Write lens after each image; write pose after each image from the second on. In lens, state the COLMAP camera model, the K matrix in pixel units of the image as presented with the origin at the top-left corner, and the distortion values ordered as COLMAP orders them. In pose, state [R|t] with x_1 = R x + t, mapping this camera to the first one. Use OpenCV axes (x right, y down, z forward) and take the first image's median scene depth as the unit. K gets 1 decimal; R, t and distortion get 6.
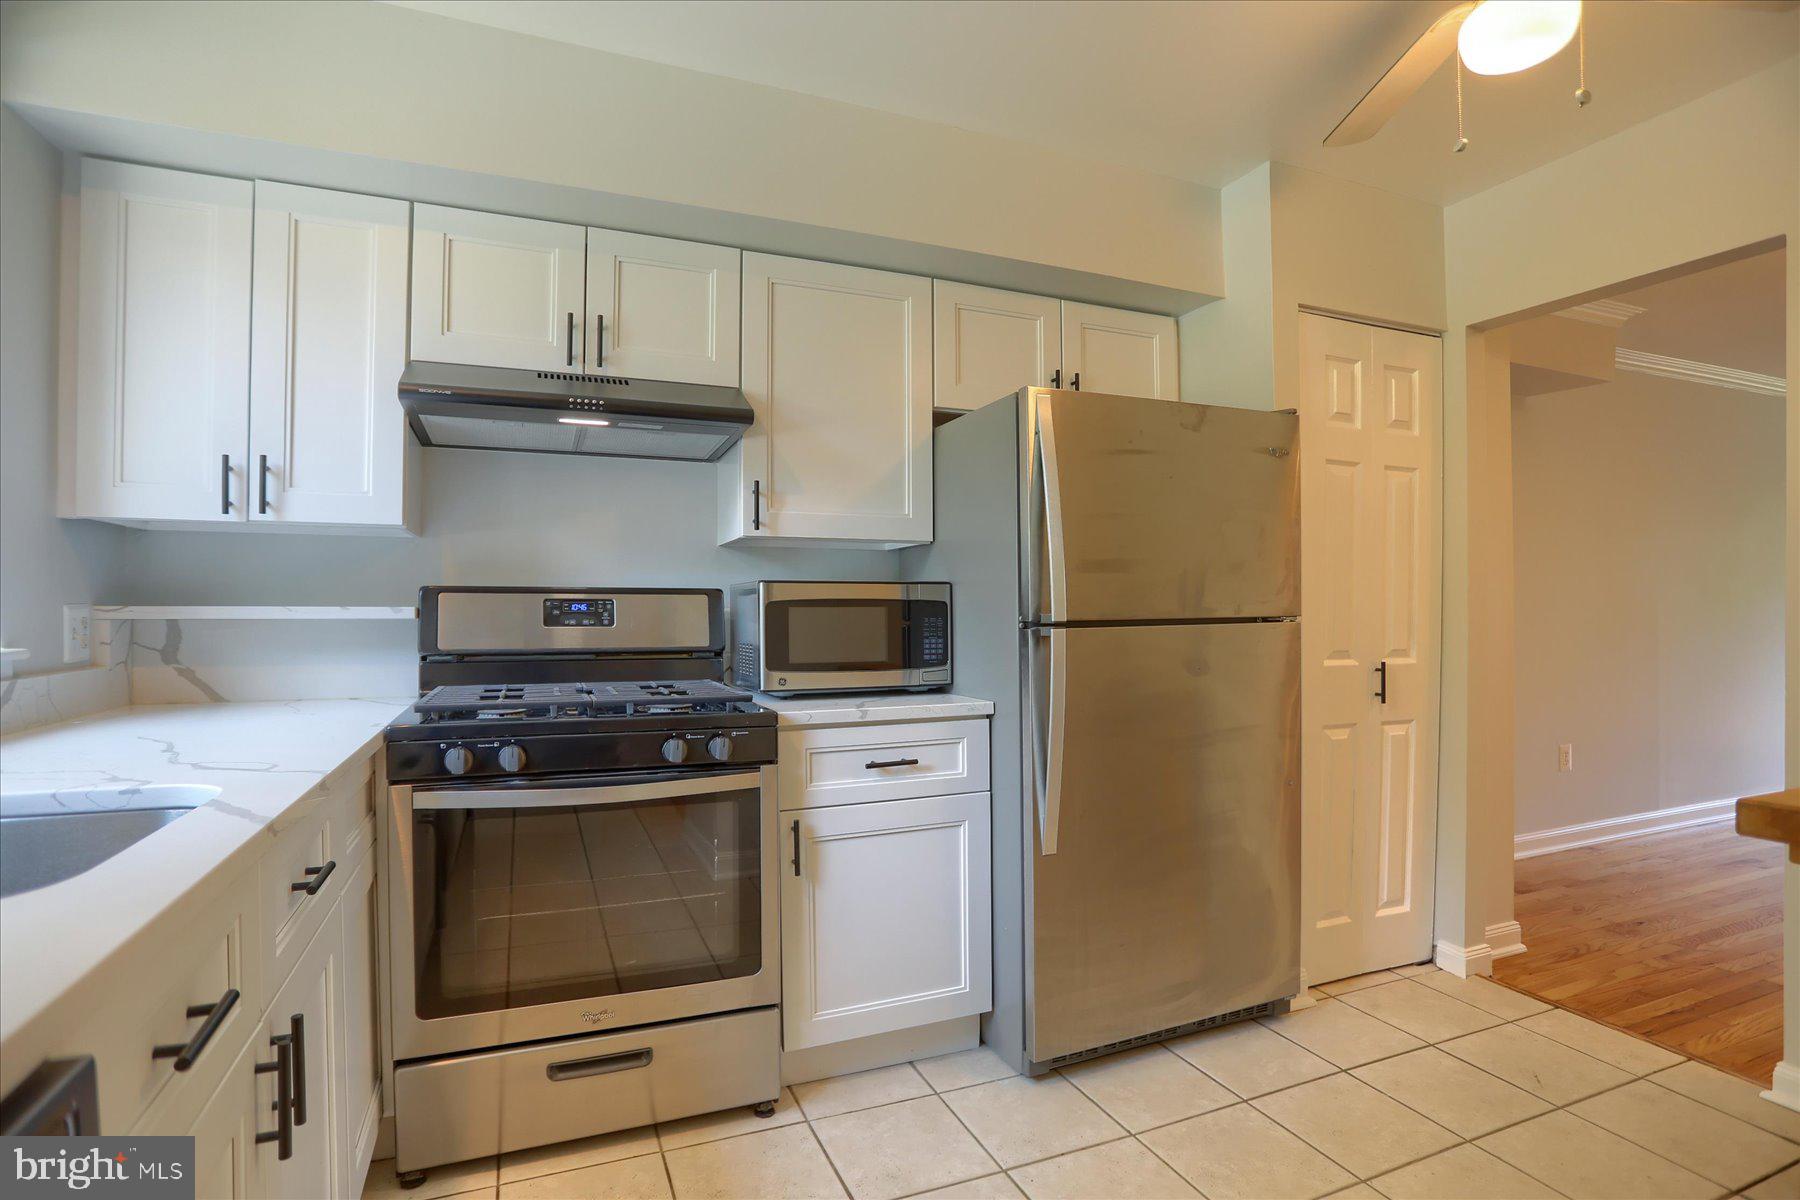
lens RADIAL K [[873.6, 0, 907.5], [0, 873.6, 596.4], [0, 0, 1]] dist [-0.073250, 0.026832]
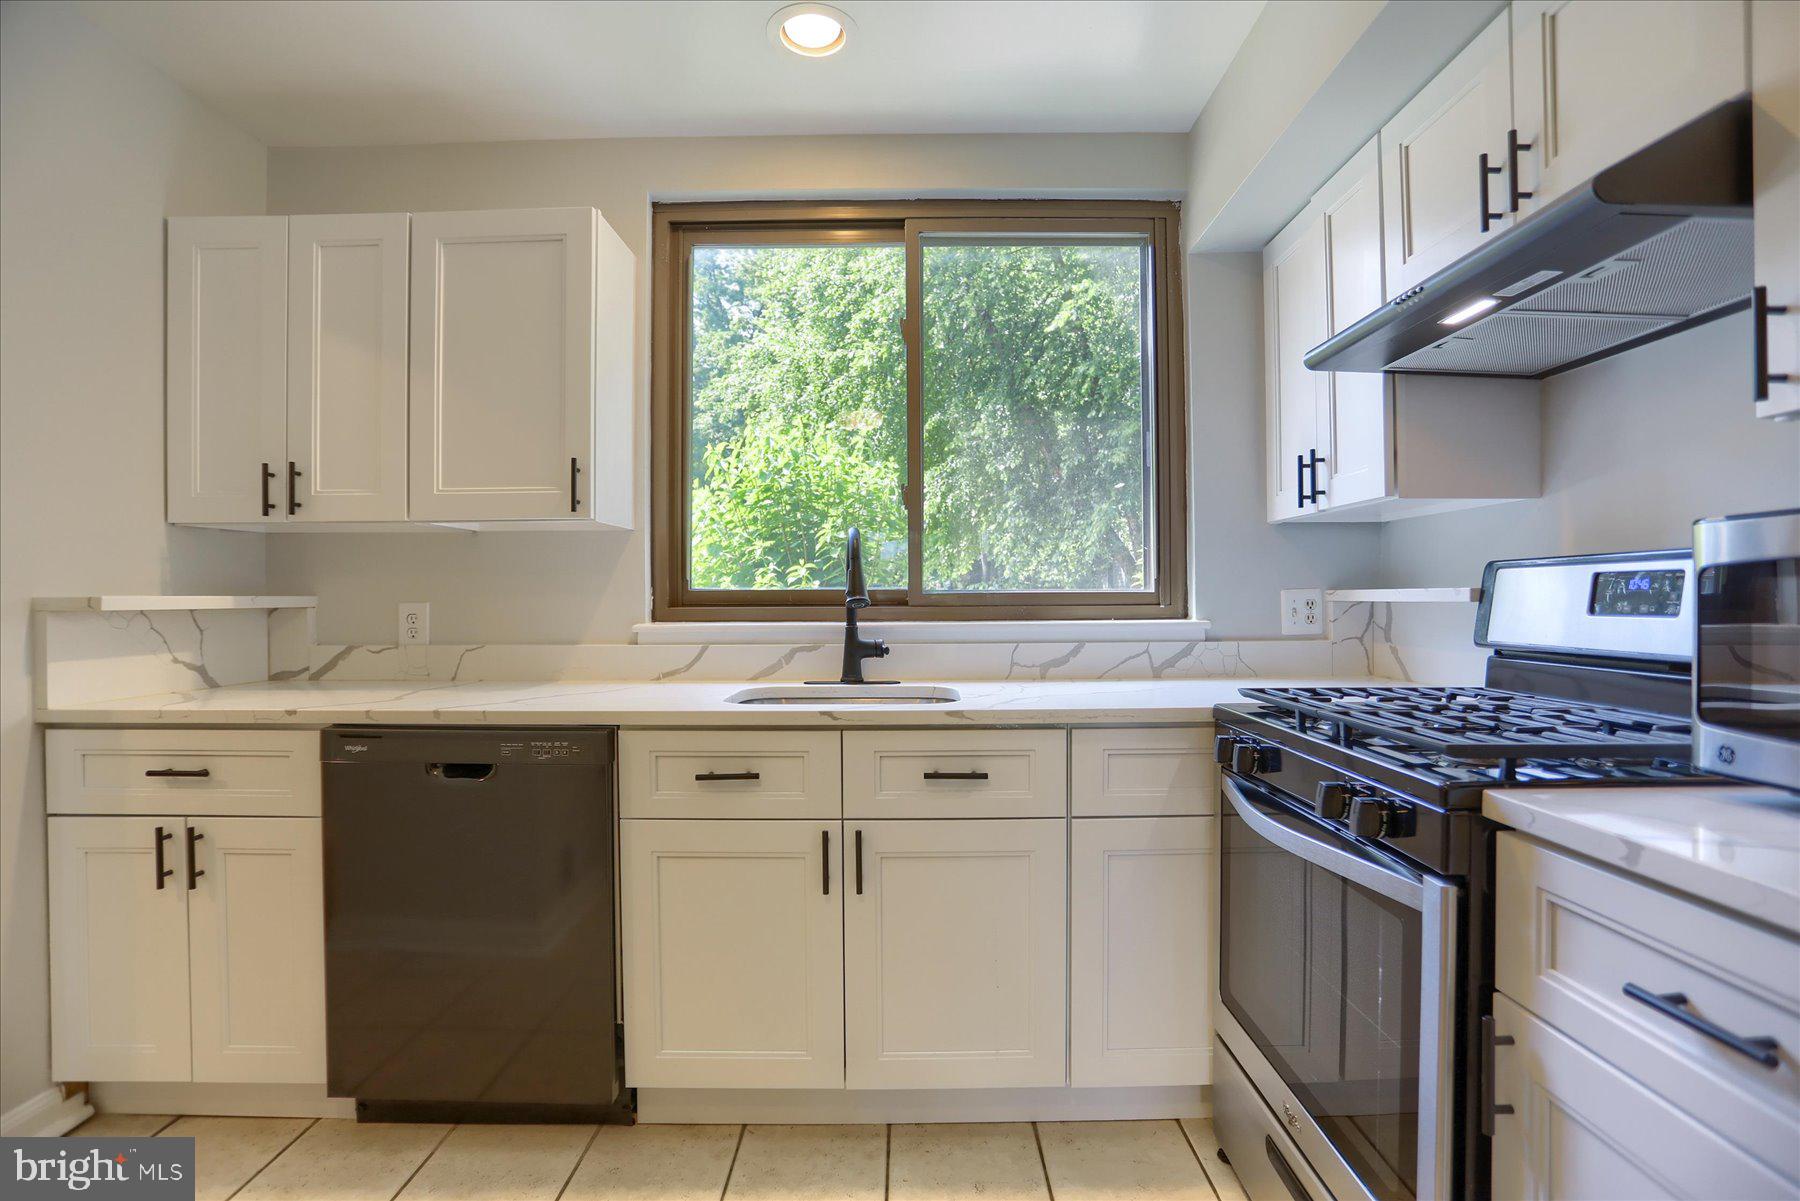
lens RADIAL K [[873.6, 0, 907.5], [0, 873.6, 596.9], [0, 0, 1]] dist [-0.073250, 0.026832]
pose [[0.290362, -0.006961, -0.956891, 0.088990], [0.027894, 0.999610, 0.001192, 0.005745], [0.956510, -0.027038, 0.290443, 0.256054]]
